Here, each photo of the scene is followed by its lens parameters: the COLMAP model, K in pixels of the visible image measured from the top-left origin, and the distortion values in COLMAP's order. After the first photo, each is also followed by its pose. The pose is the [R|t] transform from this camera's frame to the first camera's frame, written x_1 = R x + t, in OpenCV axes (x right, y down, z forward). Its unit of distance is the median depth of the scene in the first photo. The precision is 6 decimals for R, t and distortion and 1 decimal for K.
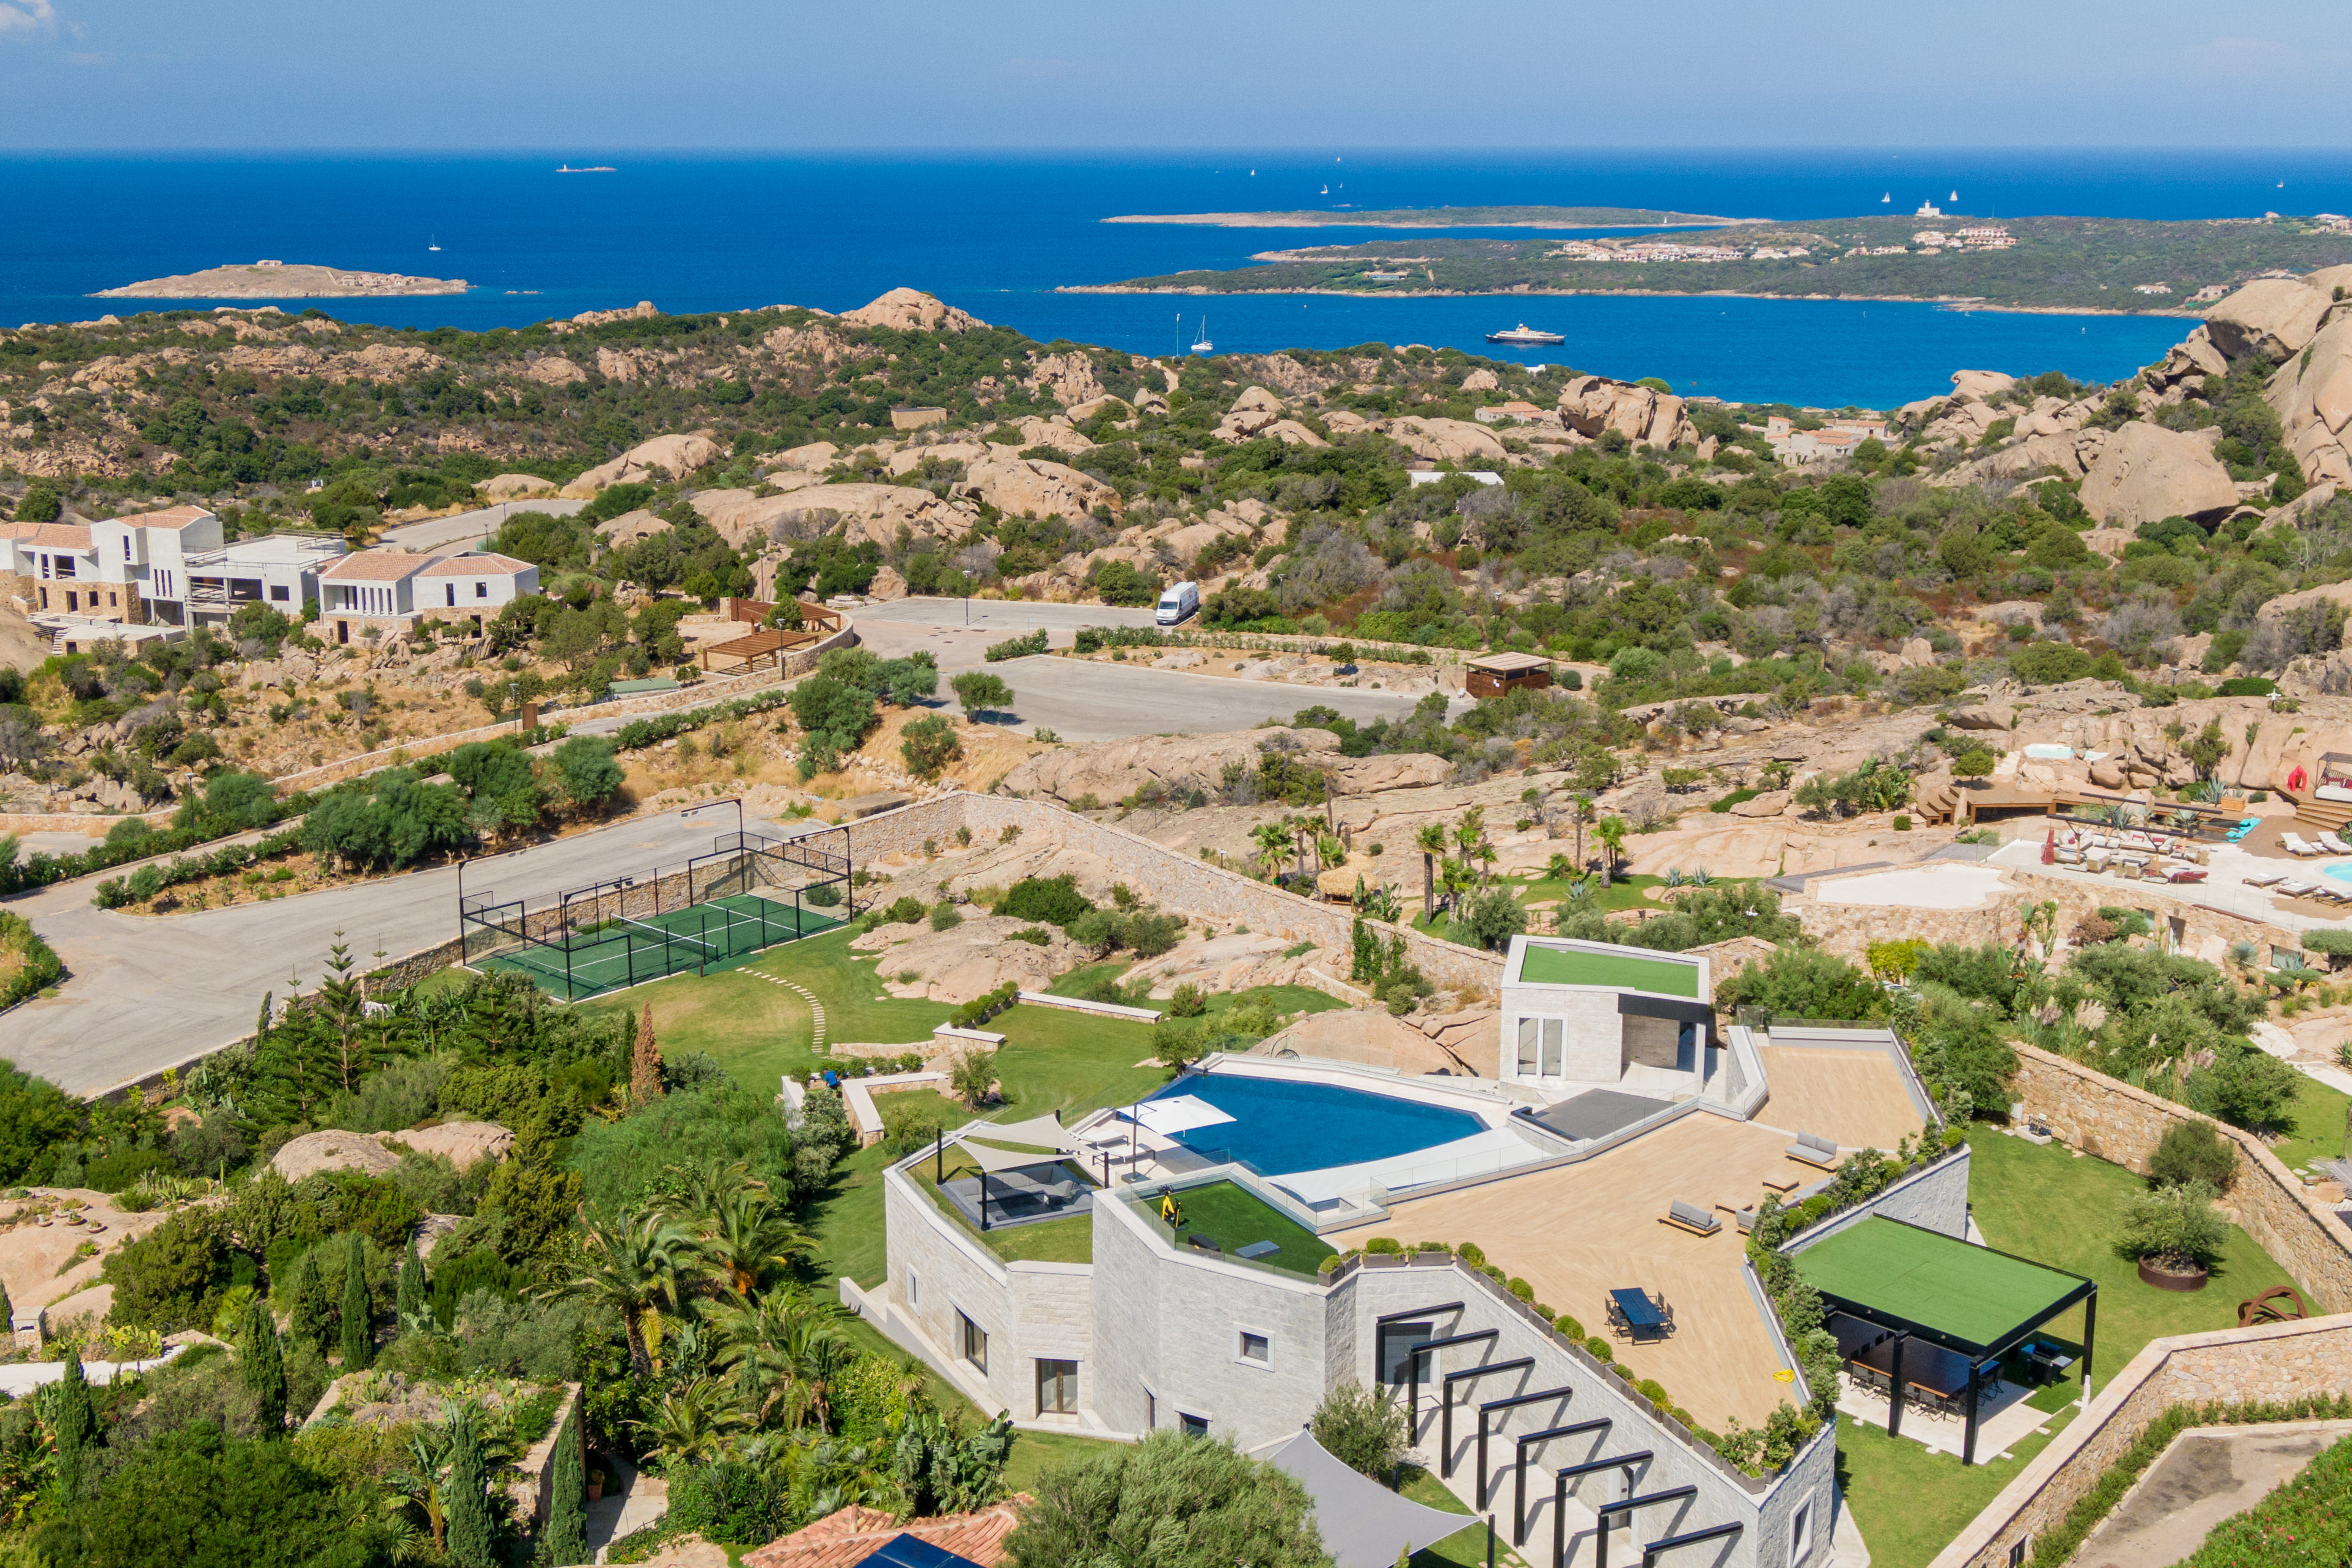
lens RADIAL K [[2724.3, 0, 1176.0], [0, 2724.3, 784.0], [0, 0, 1]] dist [0.025436, -0.032283]
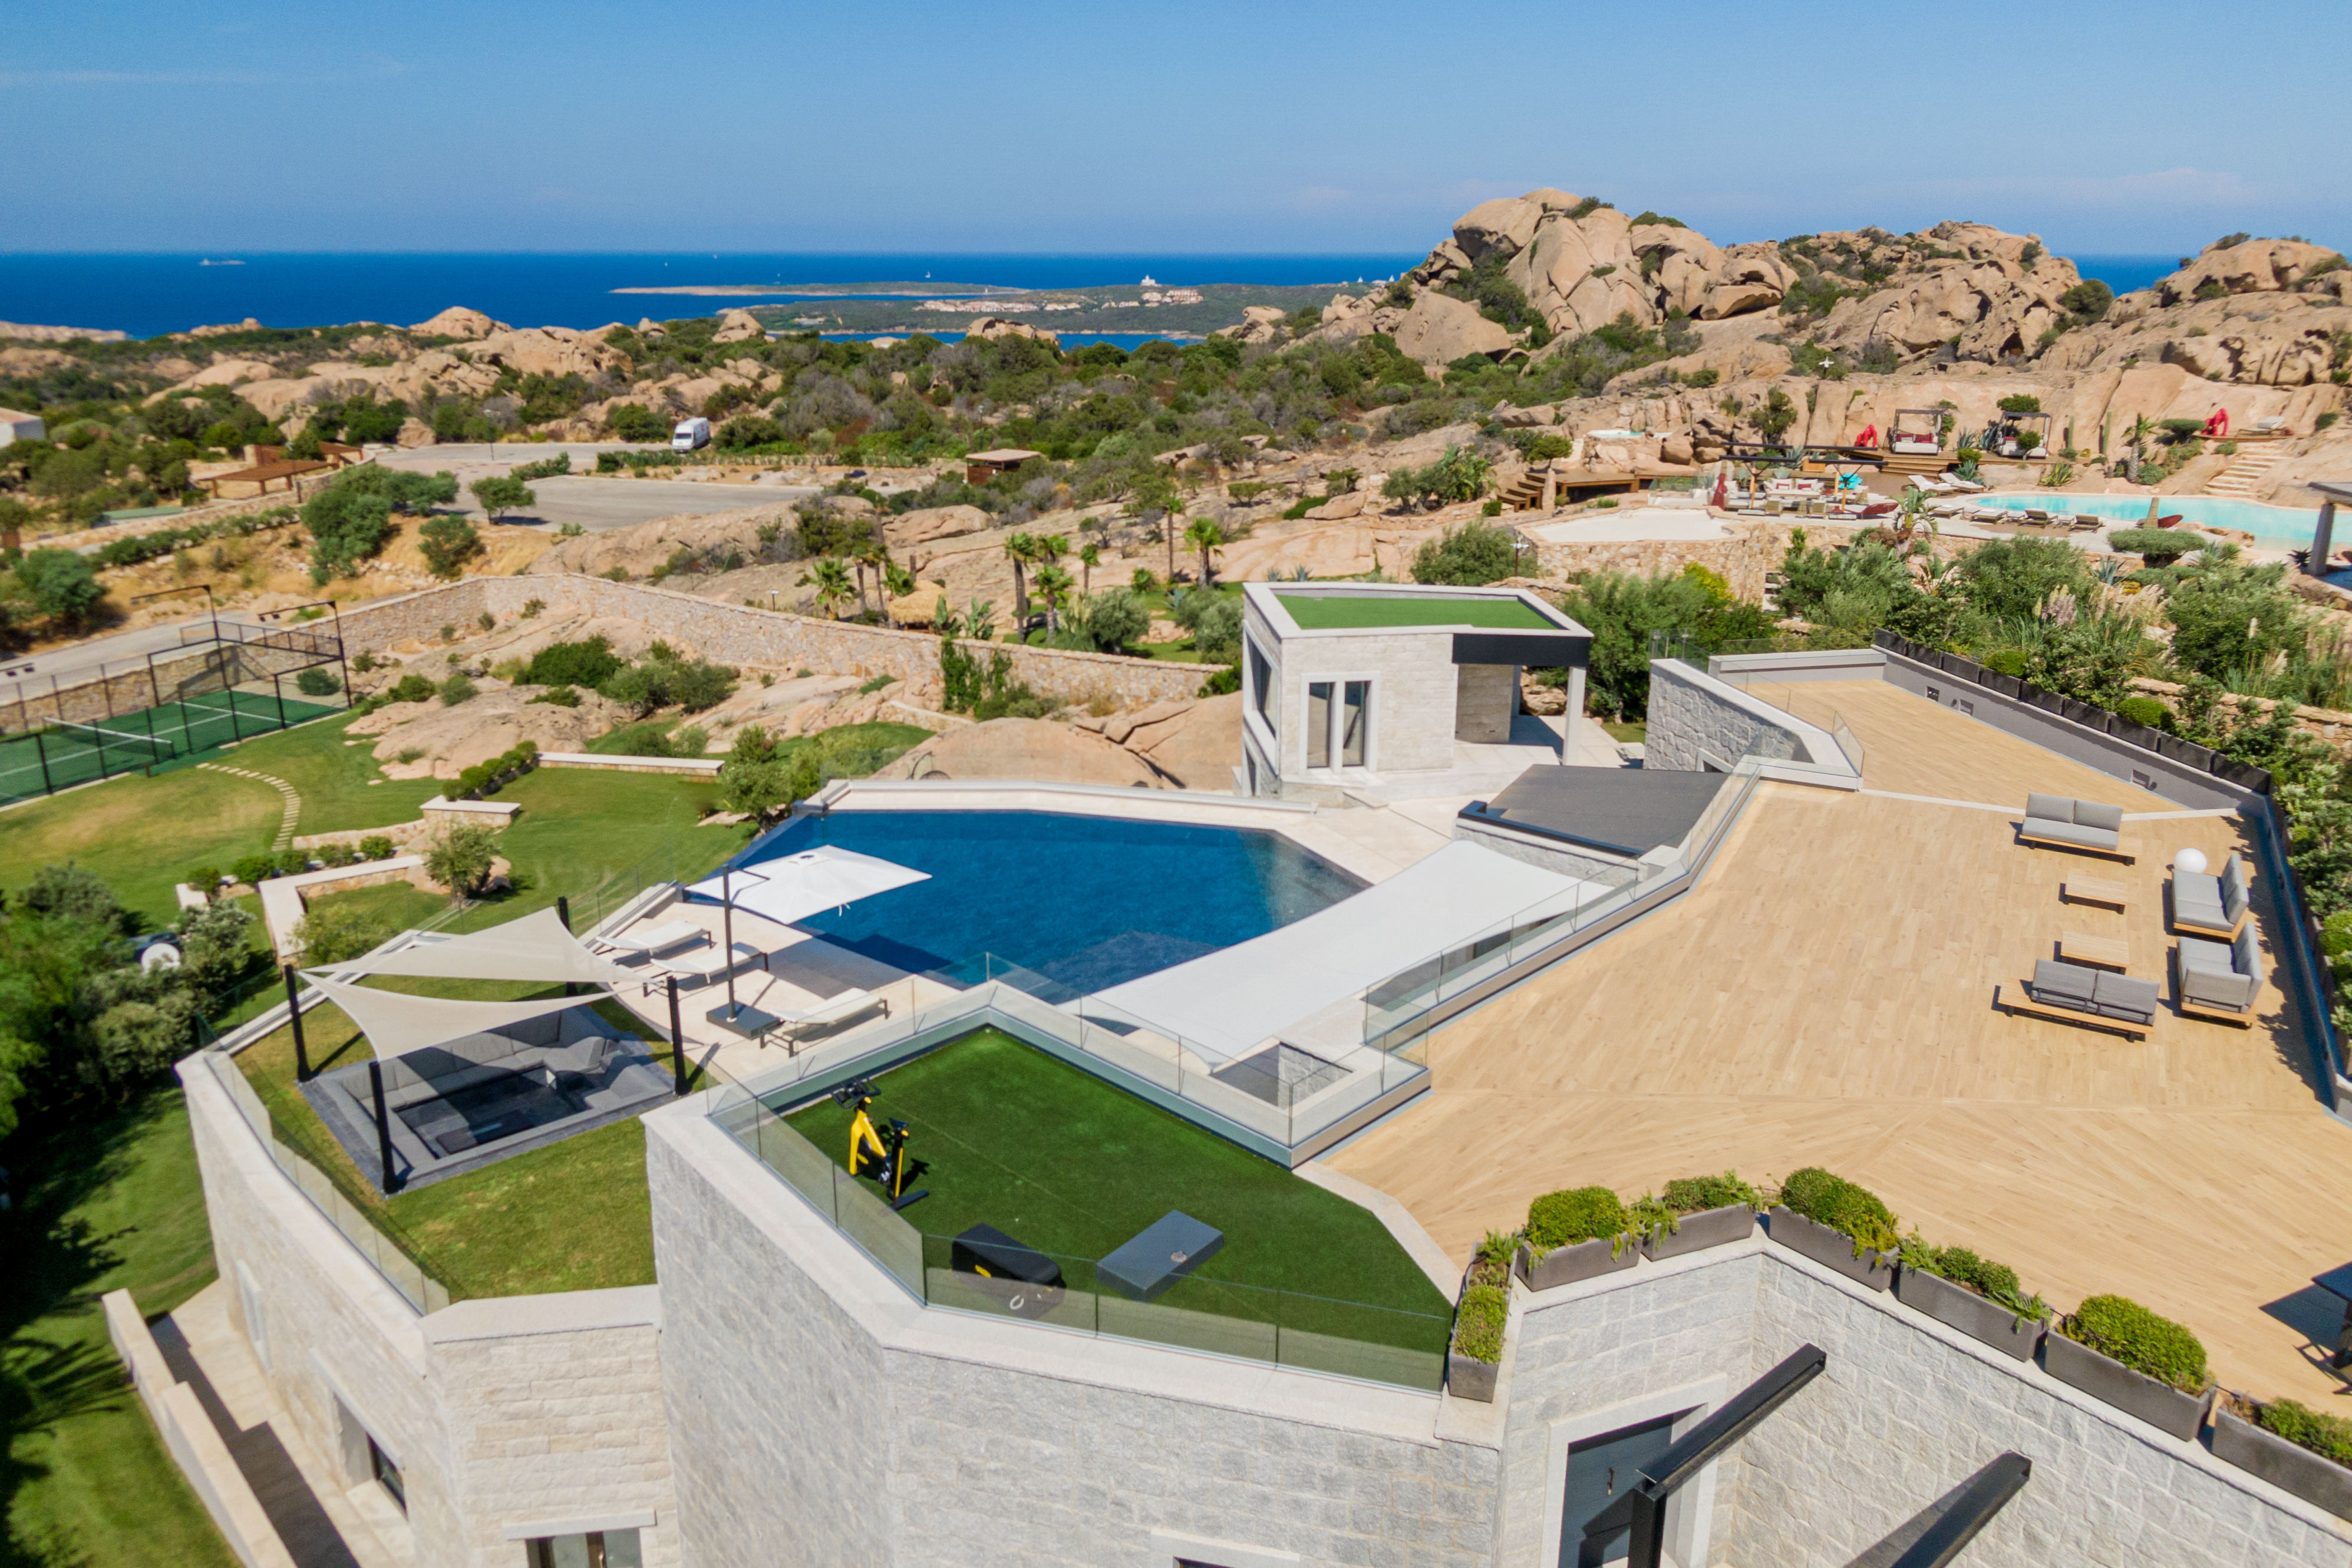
lens RADIAL K [[1658.2, 0, 1188.7], [0, 1658.2, 768.3], [0, 0, 1]] dist [0.037337, -0.063135]
pose [[0.956541, -0.083190, 0.279478, -0.007090], [0.064401, 0.995043, 0.075771, 0.034254], [-0.284396, -0.054480, 0.957158, 0.288177]]
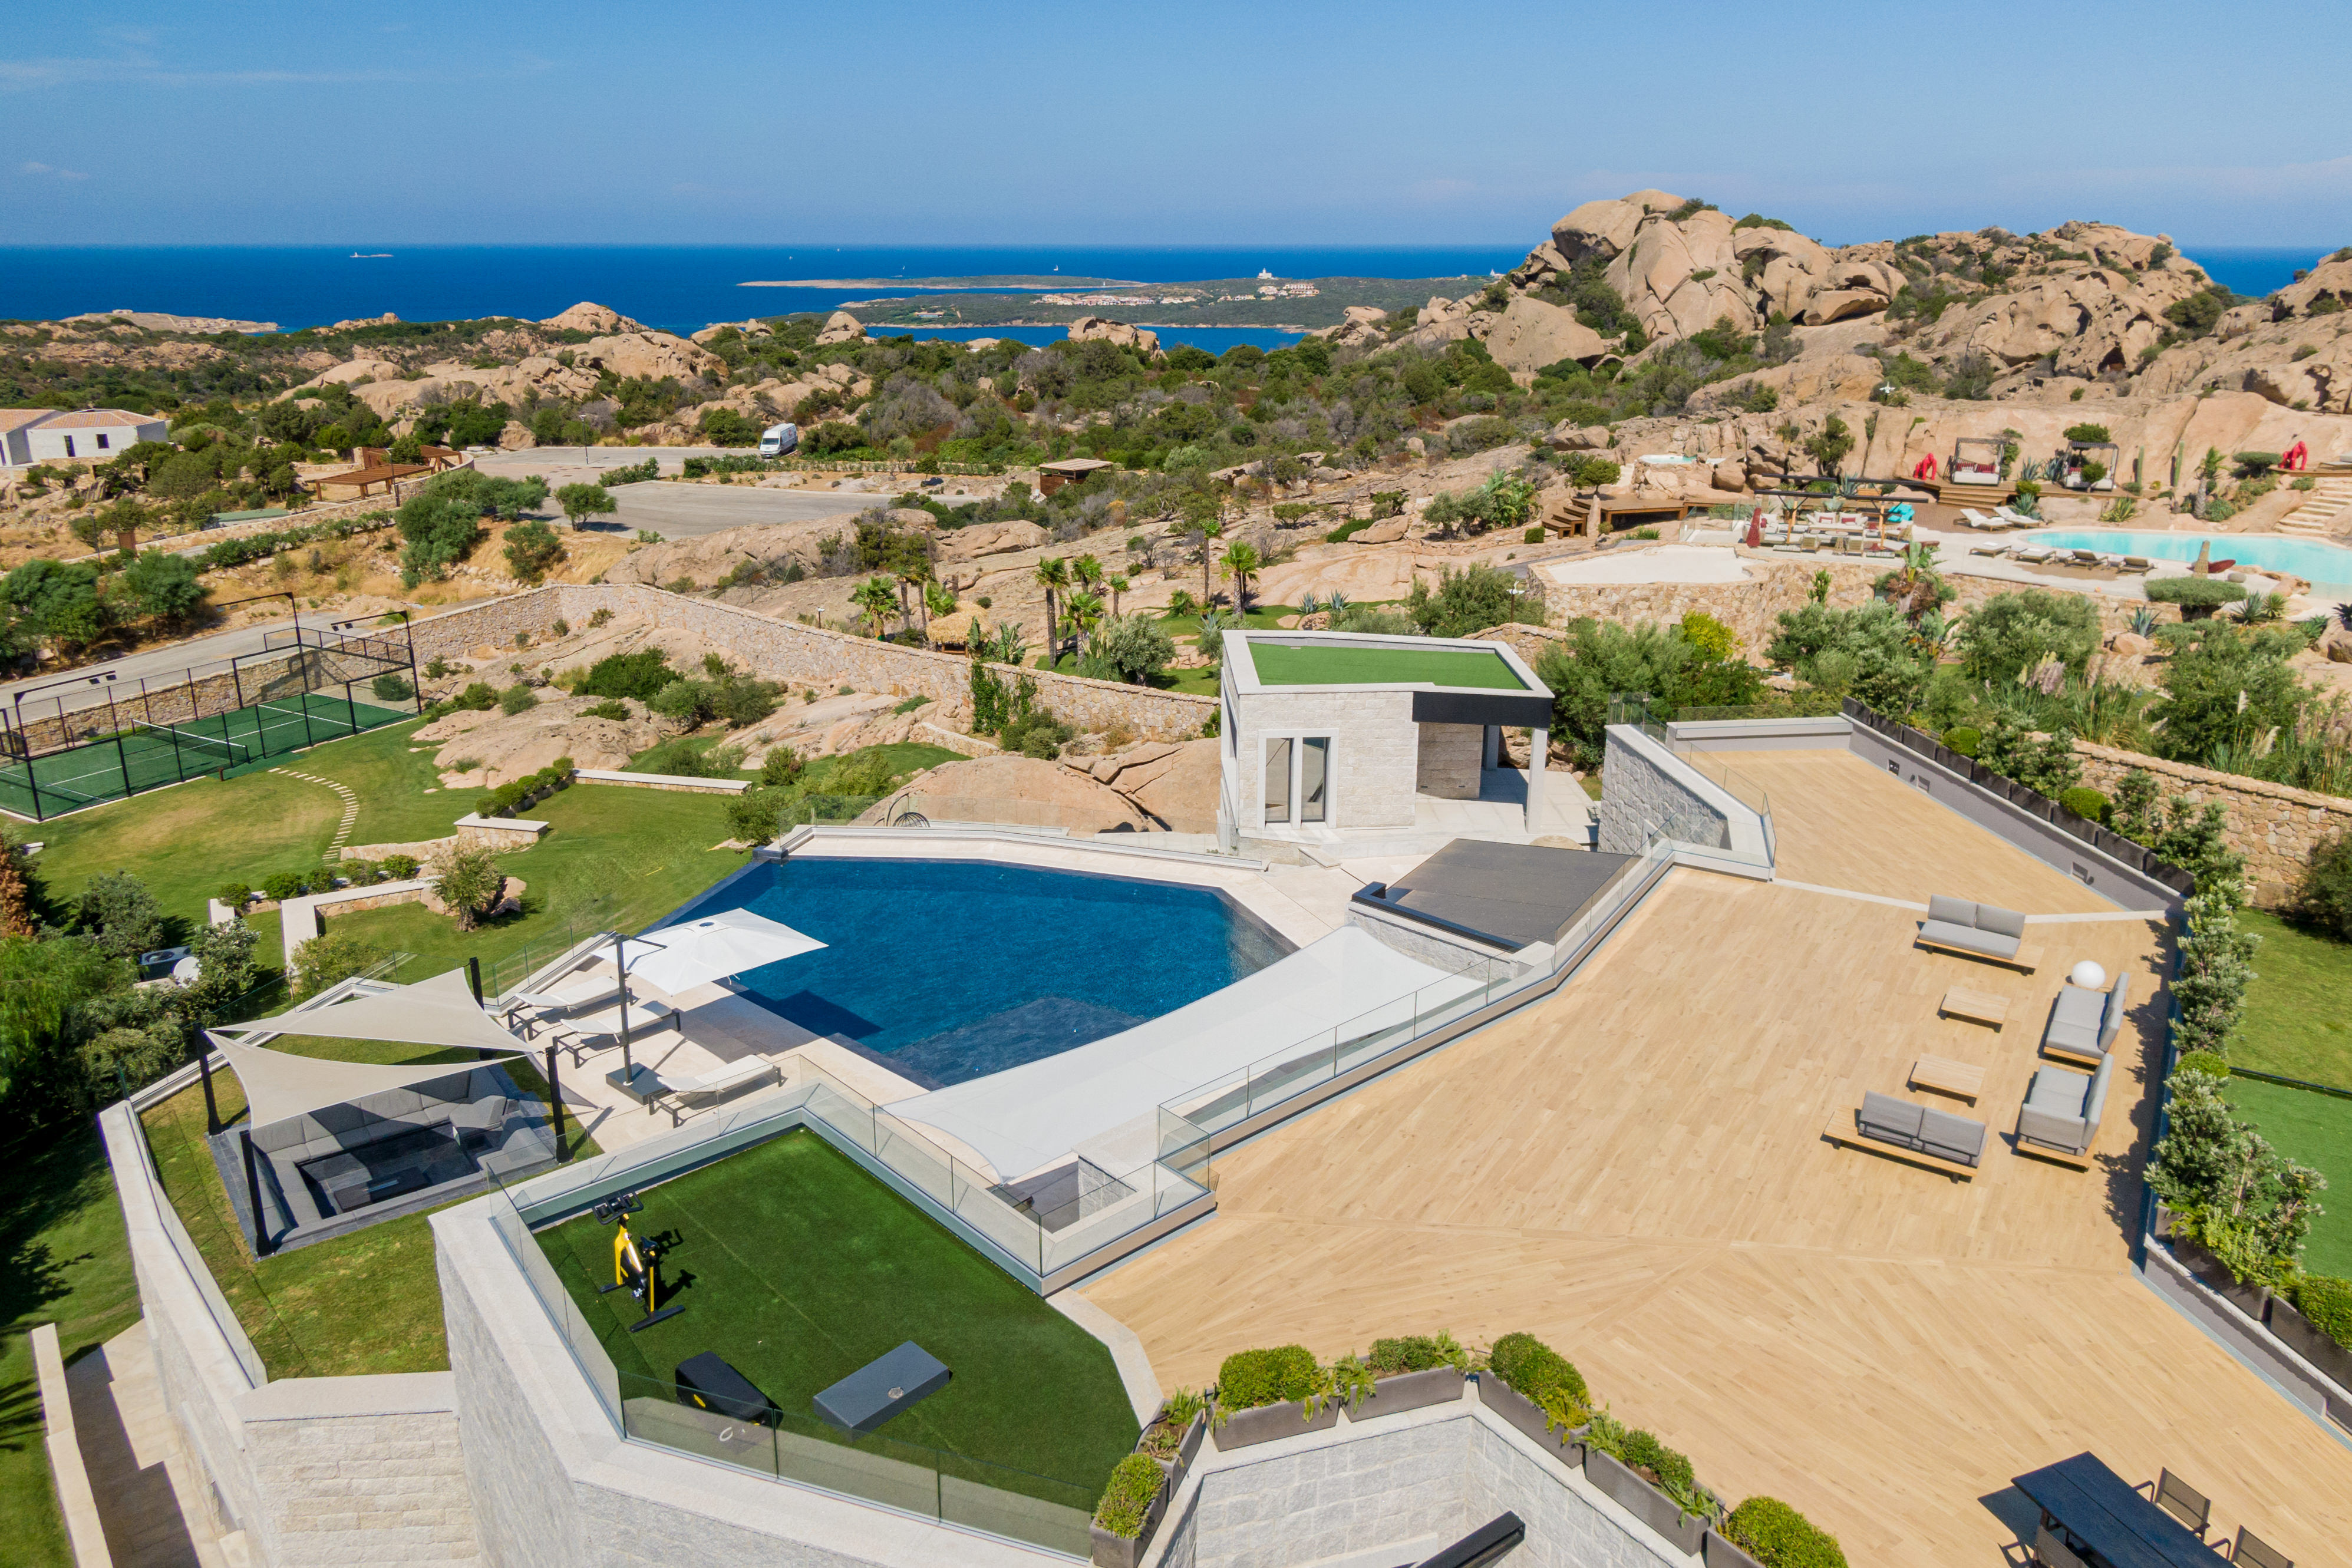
lens RADIAL K [[1658.2, 0, 1188.7], [0, 1658.2, 768.3], [0, 0, 1]] dist [0.037337, -0.063135]
pose [[0.974461, -0.065103, 0.214911, 0.009845], [0.049685, 0.995840, 0.076383, 0.028392], [-0.218990, -0.063754, 0.973642, 0.283770]]
